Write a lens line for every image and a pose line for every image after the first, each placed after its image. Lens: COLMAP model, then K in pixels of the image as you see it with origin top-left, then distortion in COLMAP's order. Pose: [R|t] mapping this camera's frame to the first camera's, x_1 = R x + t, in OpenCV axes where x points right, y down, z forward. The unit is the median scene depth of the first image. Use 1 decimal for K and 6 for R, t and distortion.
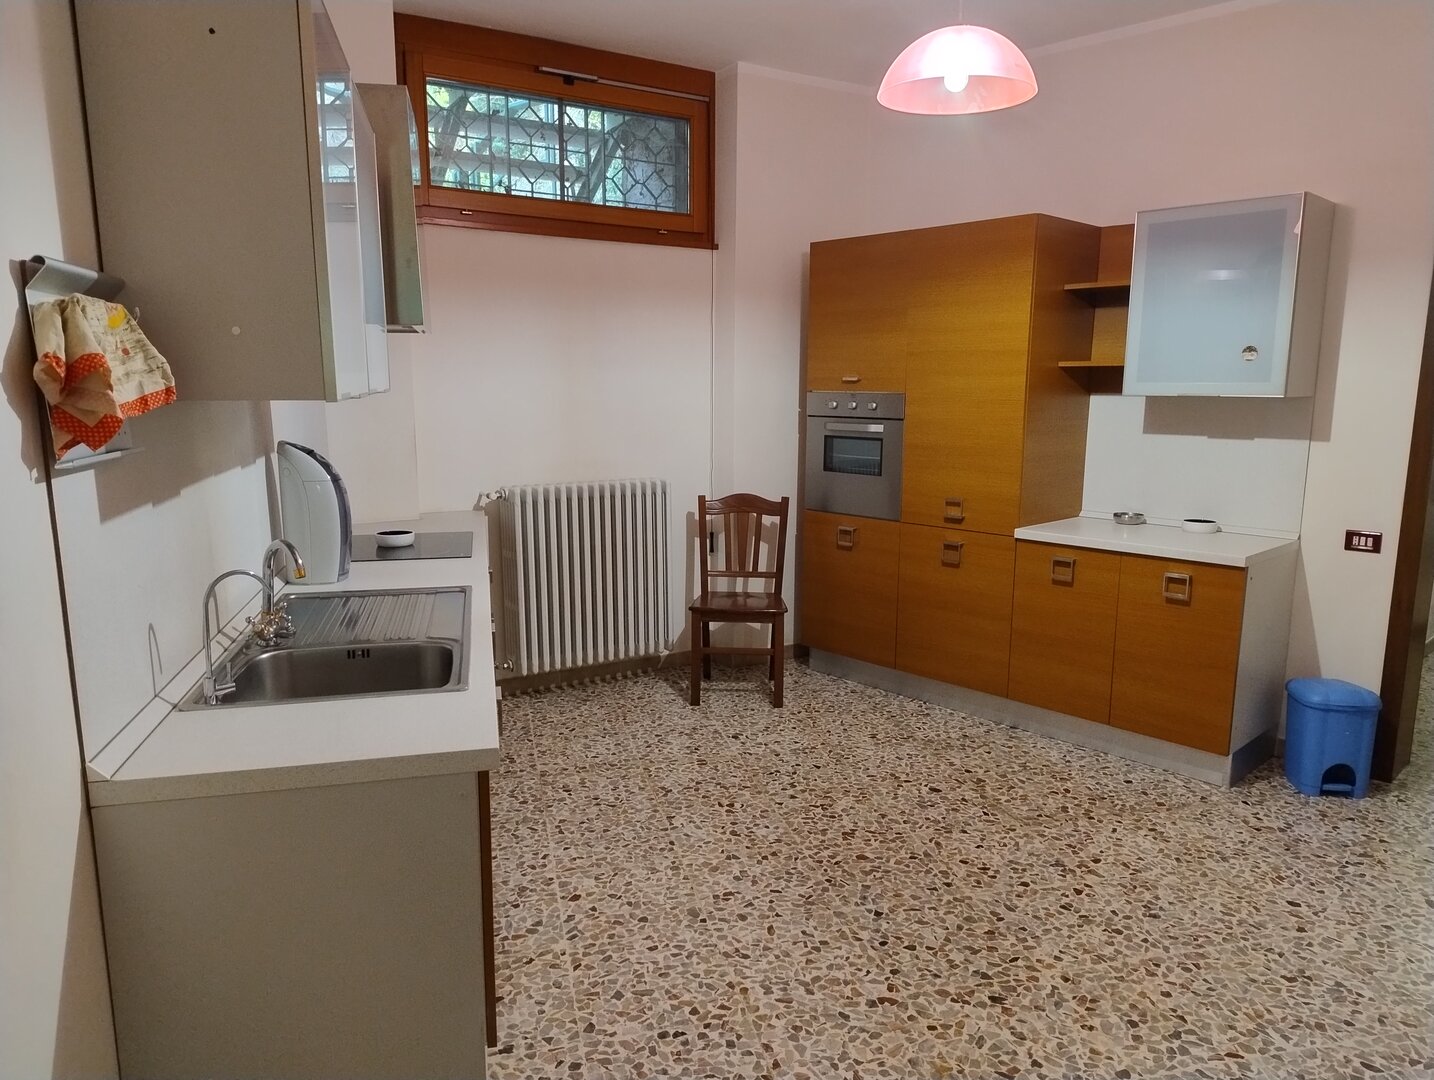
lens RADIAL K [[967.7, 0, 716.9], [0, 967.7, 548.1], [0, 0, 1]] dist [0.056508, -0.055842]
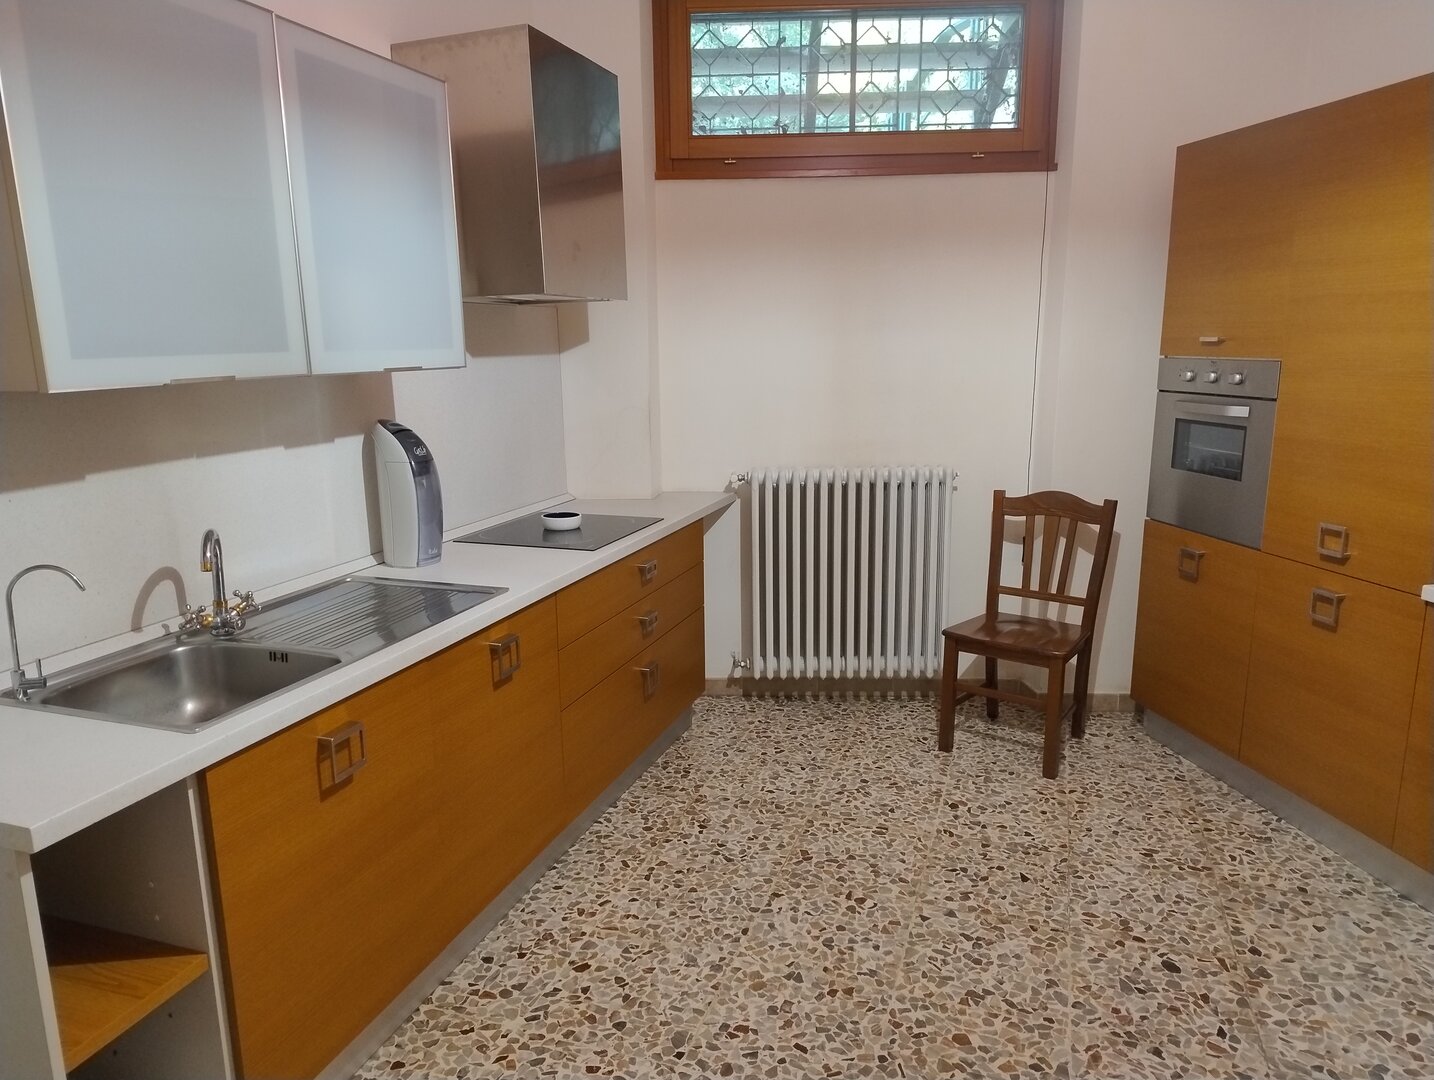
lens RADIAL K [[967.7, 0, 716.9], [0, 967.7, 548.1], [0, 0, 1]] dist [0.056508, -0.055842]
pose [[0.841300, 0.099840, -0.531269, 0.244154], [-0.077102, 0.994910, 0.064875, -0.046400], [0.535042, -0.013617, 0.844716, 0.229124]]
